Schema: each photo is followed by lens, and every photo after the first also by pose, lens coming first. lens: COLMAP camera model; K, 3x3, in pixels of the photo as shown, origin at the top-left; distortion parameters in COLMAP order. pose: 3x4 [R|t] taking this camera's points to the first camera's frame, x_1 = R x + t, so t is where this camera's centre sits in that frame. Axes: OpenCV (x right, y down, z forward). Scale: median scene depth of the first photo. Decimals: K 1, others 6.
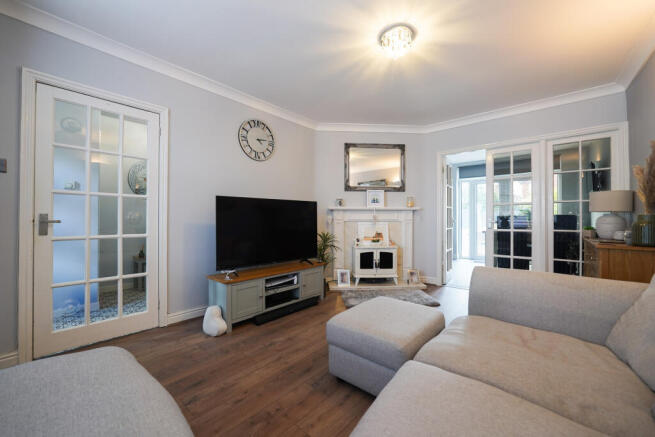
lens RADIAL K [[246.9, 0, 329.6], [0, 246.9, 218.5], [0, 0, 1]] dist [-0.014868, 0.000038]
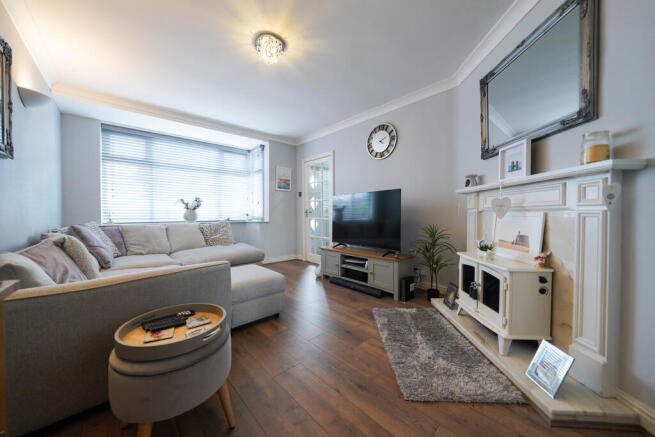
lens RADIAL K [[246.9, 0, 329.6], [0, 246.9, 218.5], [0, 0, 1]] dist [-0.014868, 0.000038]
pose [[-0.128499, 0.016321, -0.991575, 0.745197], [0.010474, 0.999831, 0.015100, 0.018848], [0.991654, -0.008445, -0.128648, 0.758402]]
